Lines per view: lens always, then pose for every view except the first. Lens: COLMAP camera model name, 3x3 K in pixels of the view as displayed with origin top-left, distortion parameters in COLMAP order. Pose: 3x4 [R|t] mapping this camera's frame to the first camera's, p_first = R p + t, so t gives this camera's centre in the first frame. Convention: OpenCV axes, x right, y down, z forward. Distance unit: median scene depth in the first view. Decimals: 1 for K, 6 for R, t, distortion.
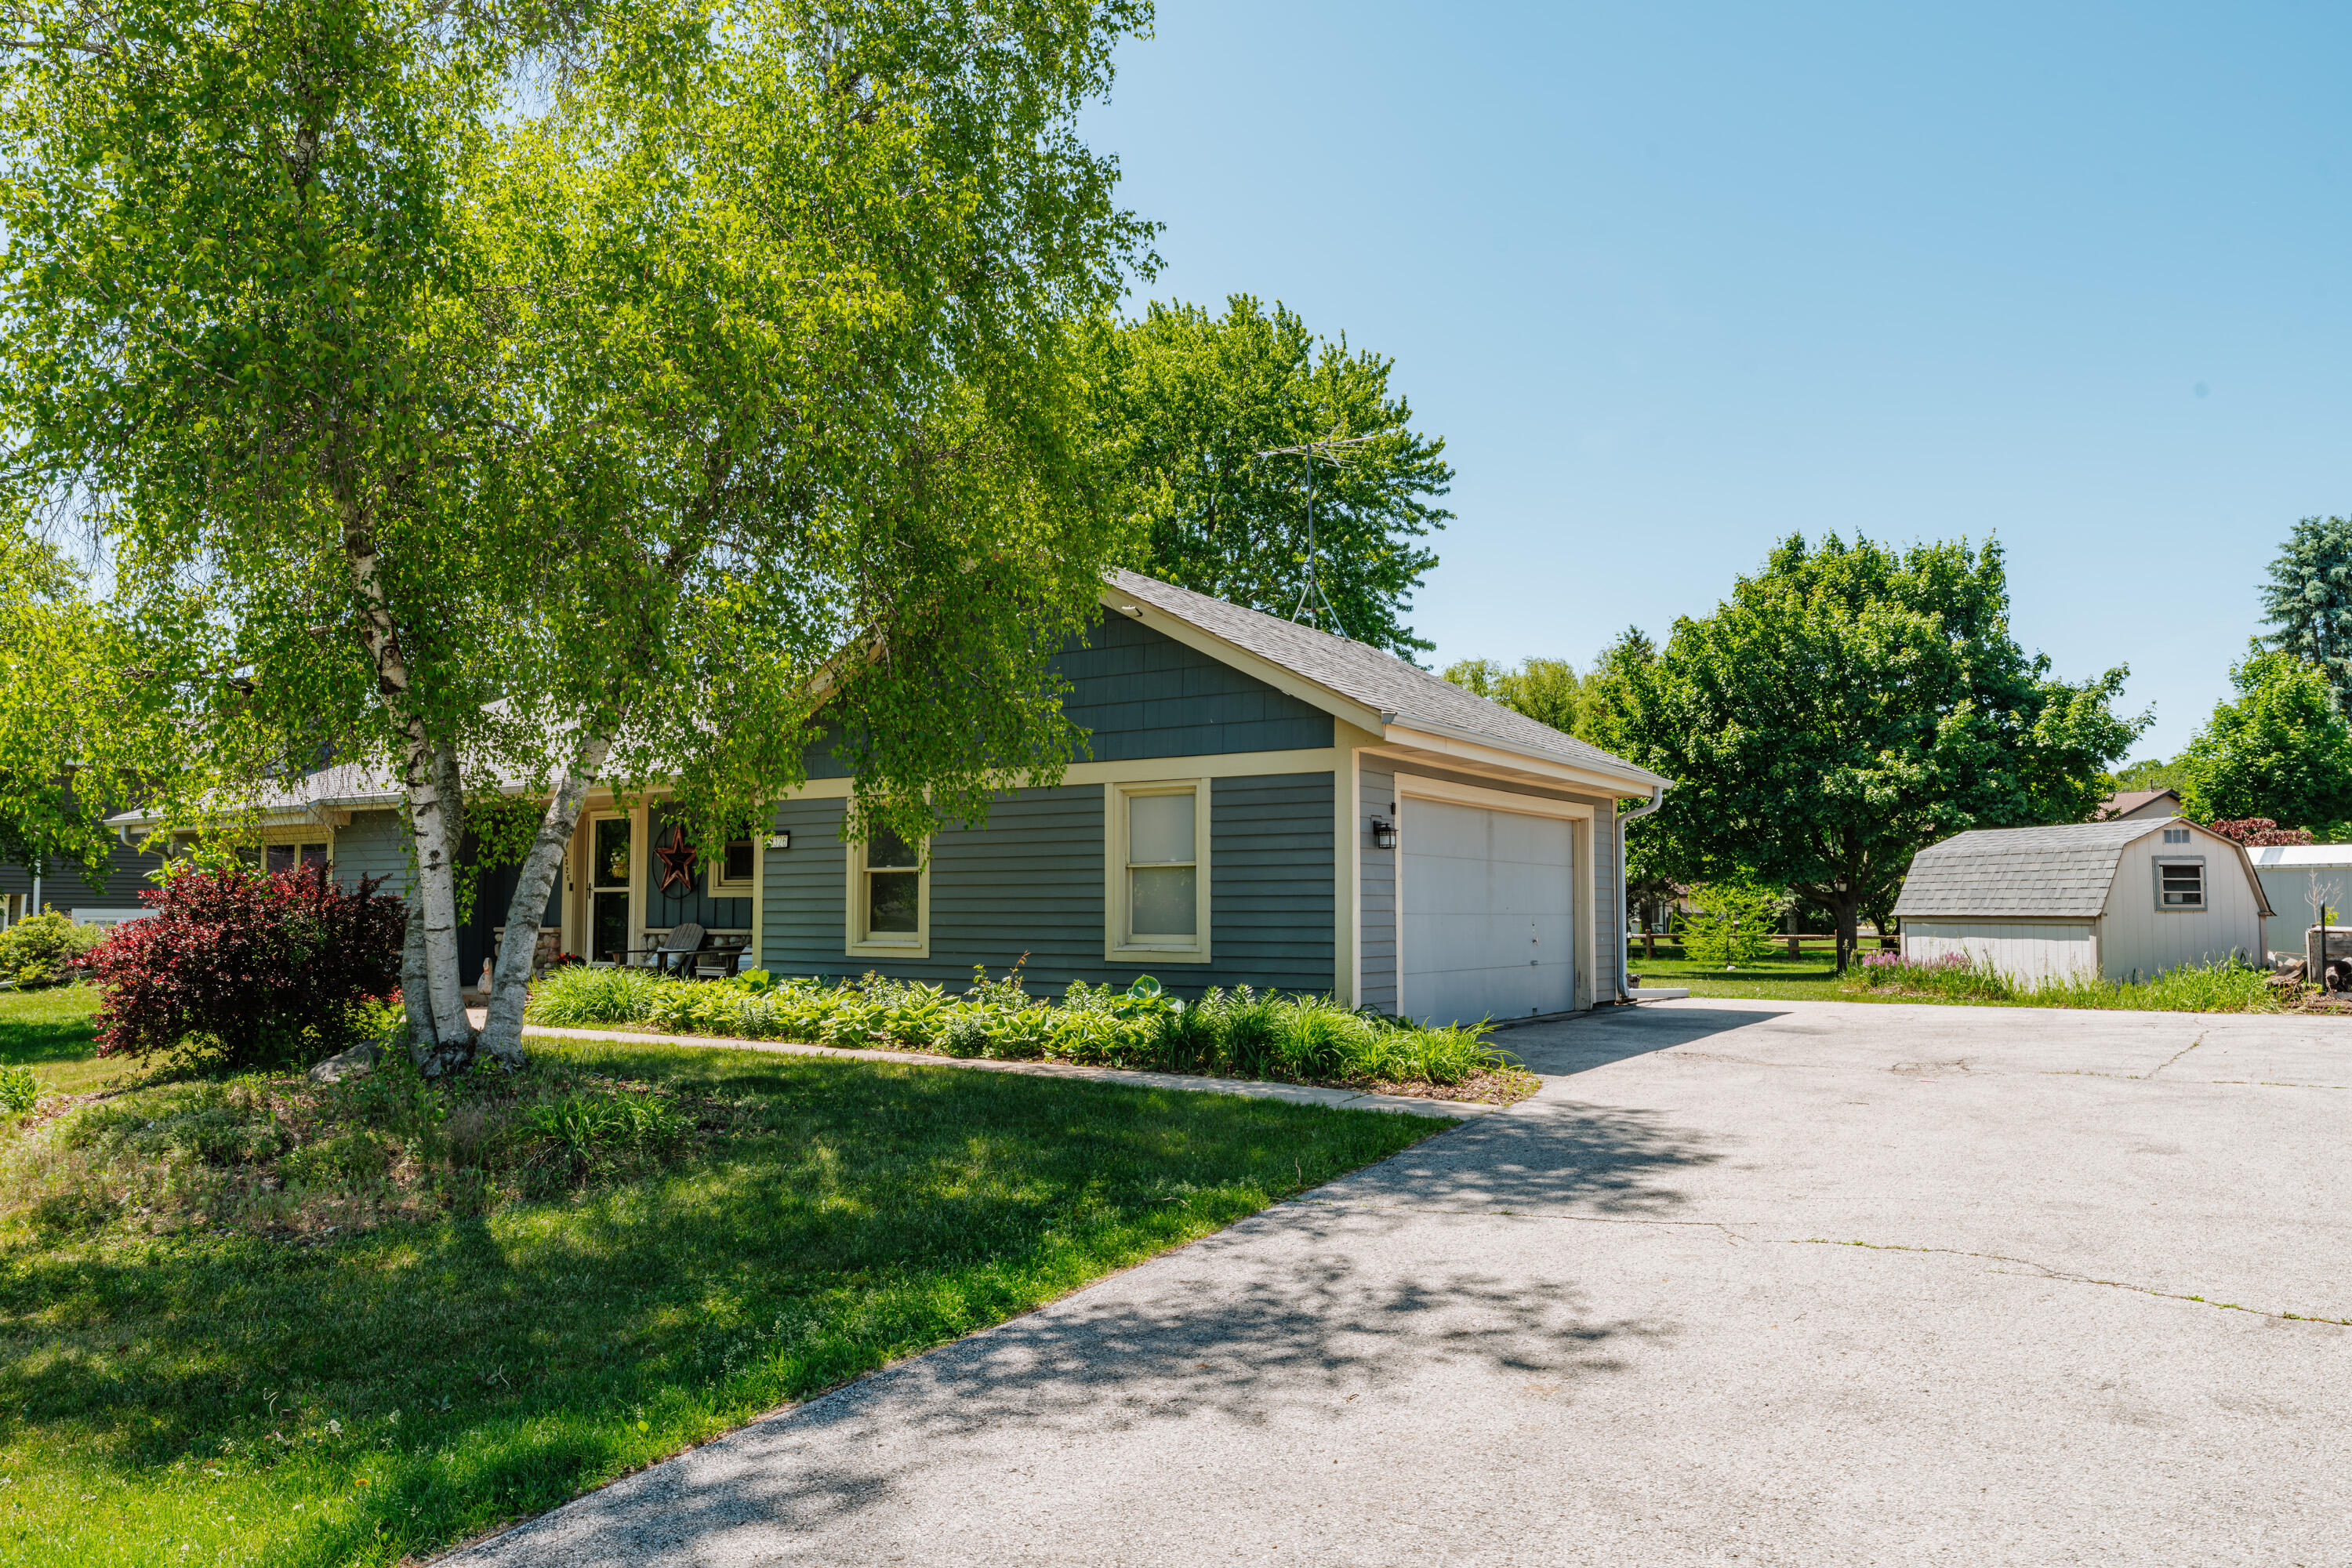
lens RADIAL K [[1556.8, 0, 1176.0], [0, 1556.8, 784.0], [0, 0, 1]] dist [-0.005478, -0.002477]
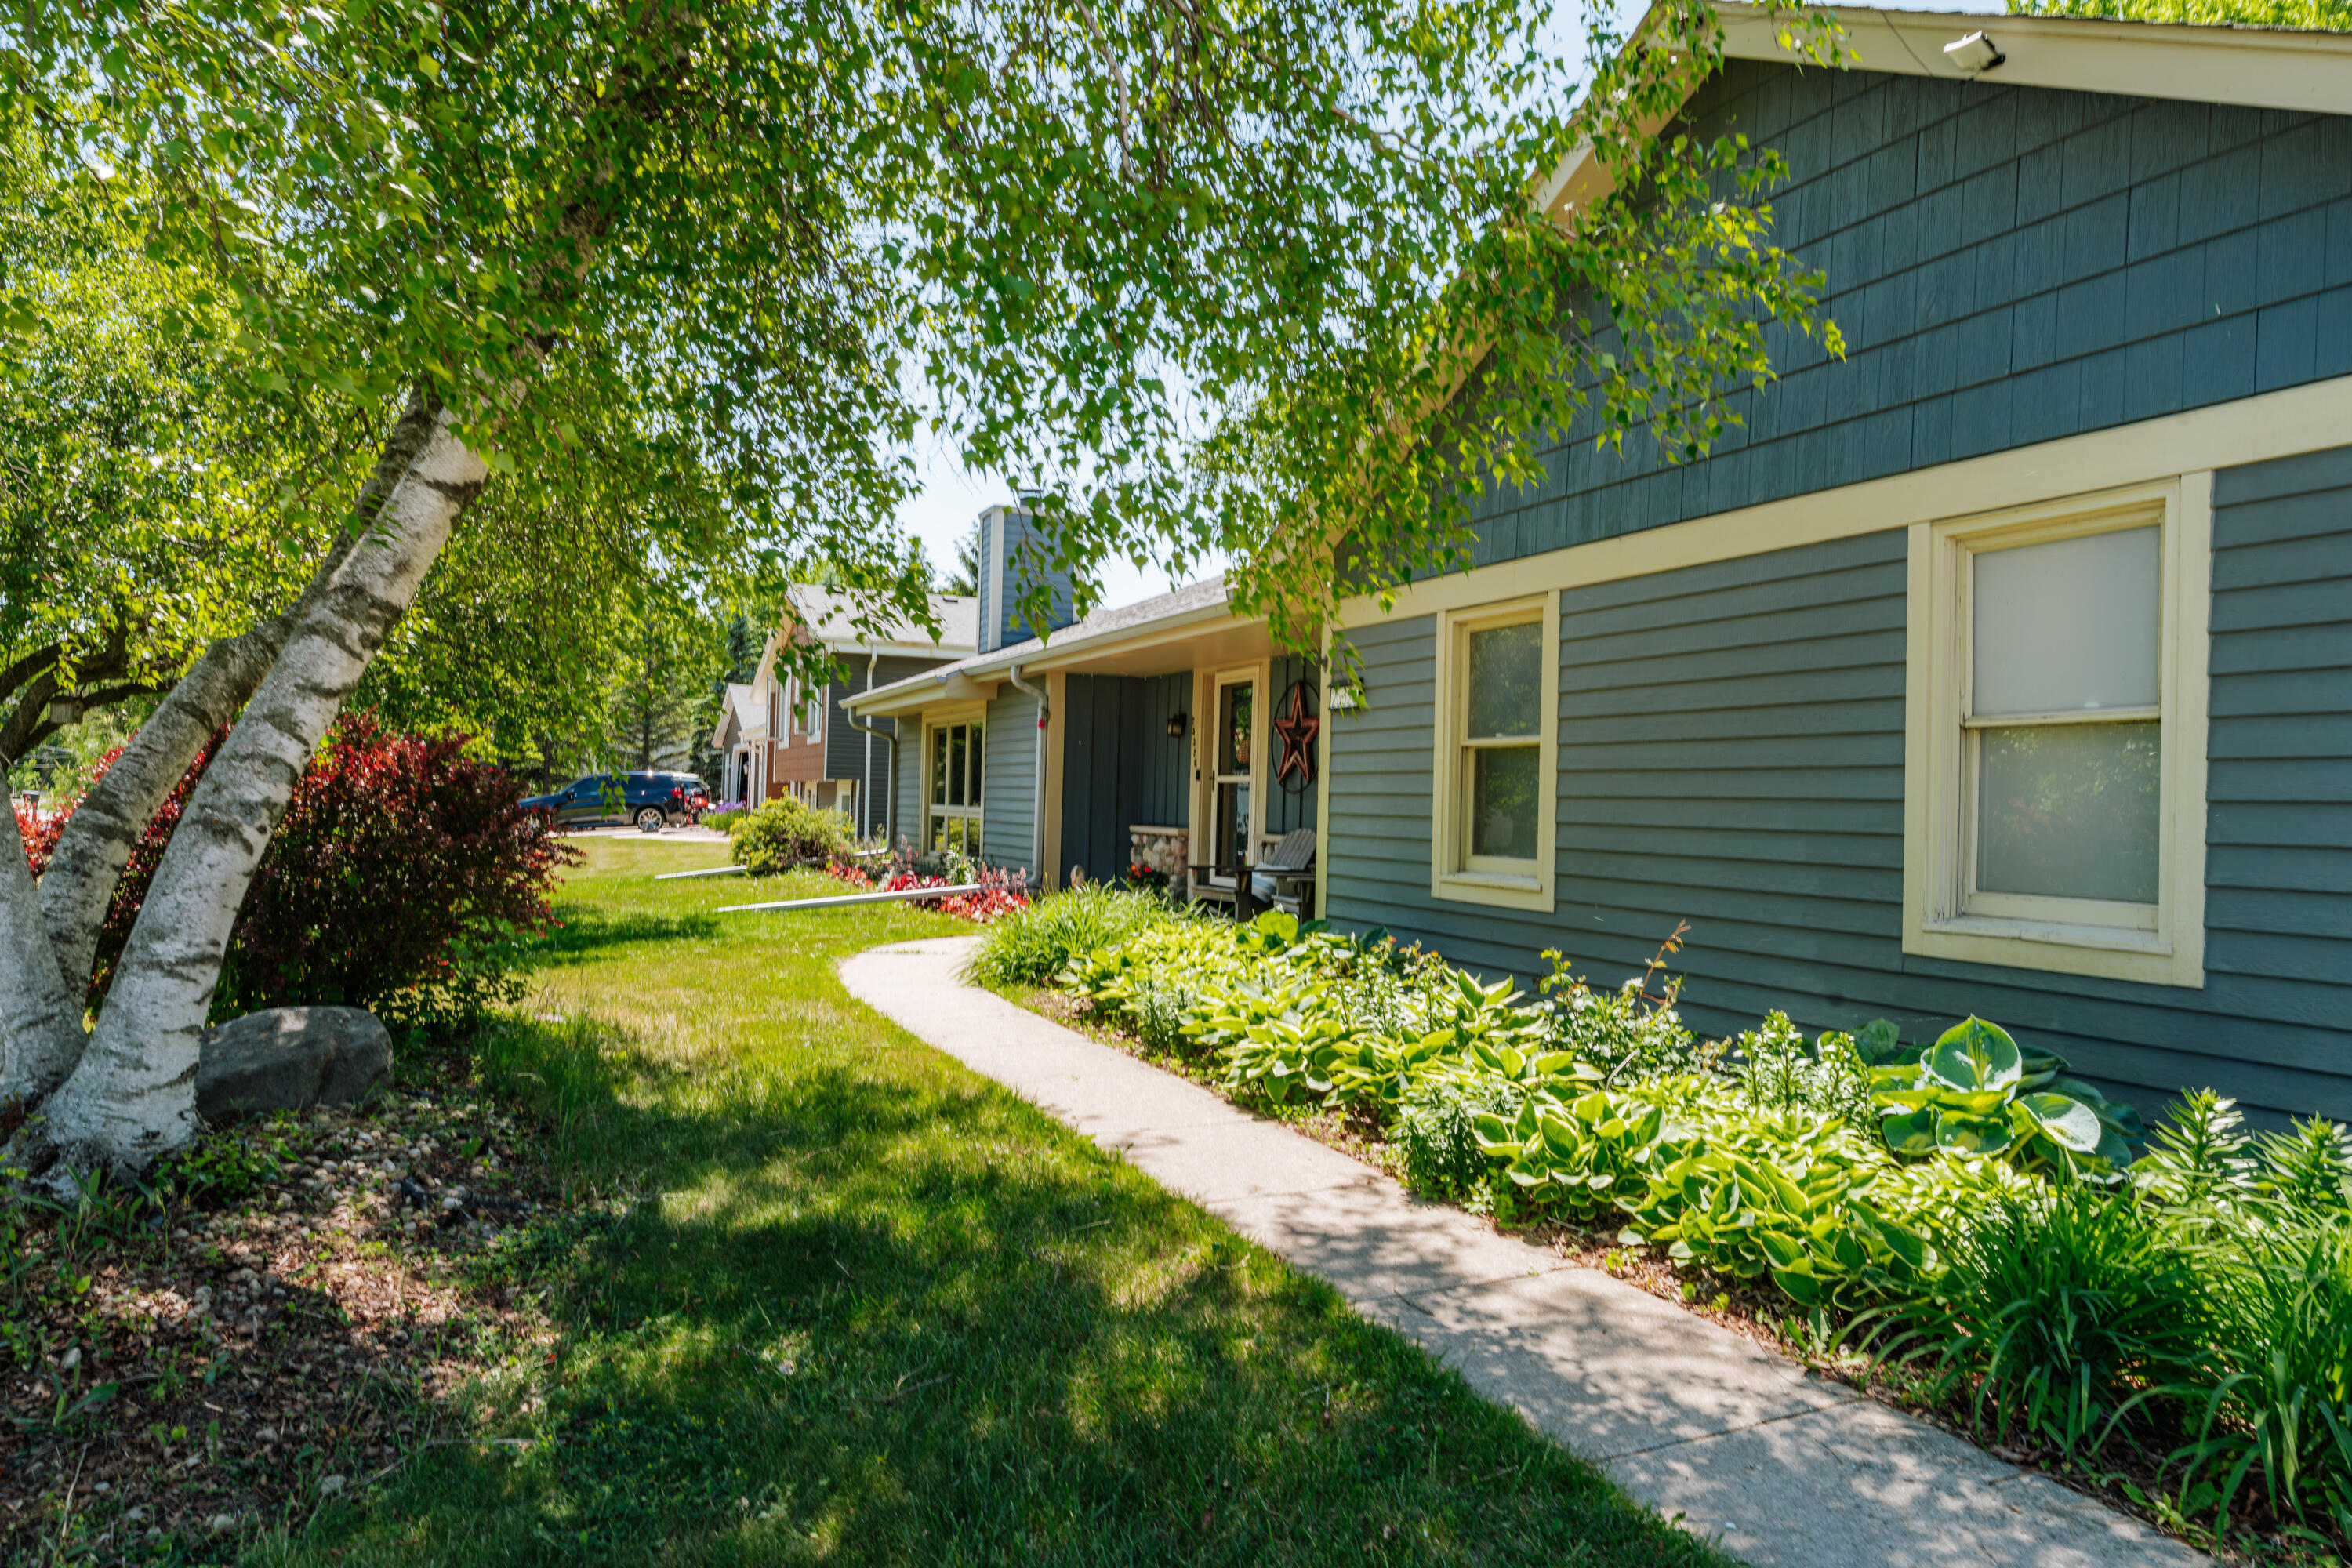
lens RADIAL K [[1556.8, 0, 1176.0], [0, 1556.8, 784.0], [0, 0, 1]] dist [-0.005478, -0.002477]
pose [[0.837169, 0.015308, -0.546729, 0.018201], [0.018706, 0.998222, 0.056592, 0.041551], [0.546624, -0.057604, 0.835395, 0.548346]]
